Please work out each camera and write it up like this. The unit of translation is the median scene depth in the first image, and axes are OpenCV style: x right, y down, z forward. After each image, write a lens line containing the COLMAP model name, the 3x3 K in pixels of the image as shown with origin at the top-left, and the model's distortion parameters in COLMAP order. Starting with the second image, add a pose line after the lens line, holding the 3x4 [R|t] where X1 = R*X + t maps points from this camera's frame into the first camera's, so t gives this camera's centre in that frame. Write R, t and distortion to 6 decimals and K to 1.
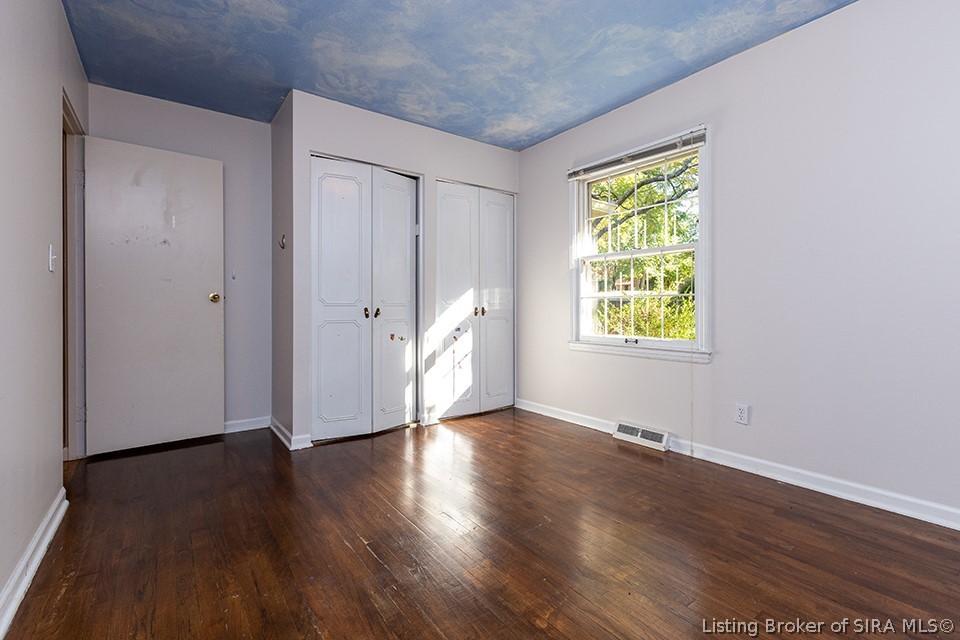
lens RADIAL K [[428.2, 0, 480.7], [0, 428.2, 308.0], [0, 0, 1]] dist [0.000998, 0.000071]
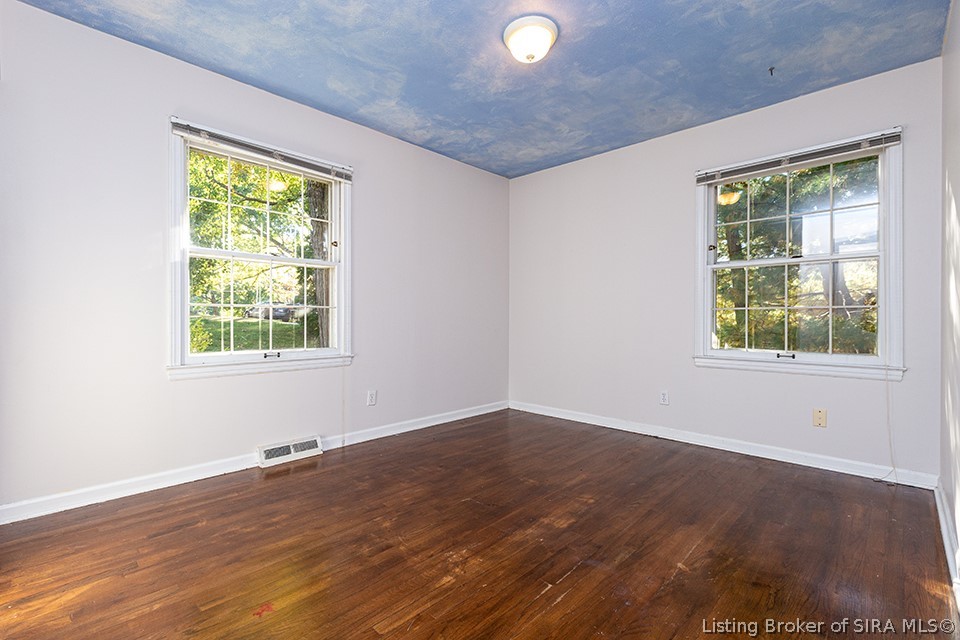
lens RADIAL K [[421.5, 0, 480.0], [0, 421.5, 320.0], [0, 0, 1]] dist [0.000209, 0.000121]
pose [[-0.161454, -0.000278, 0.986880, -0.694149], [-0.003269, 0.999995, -0.000253, 0.001101], [-0.986875, -0.003267, -0.161454, 0.810345]]
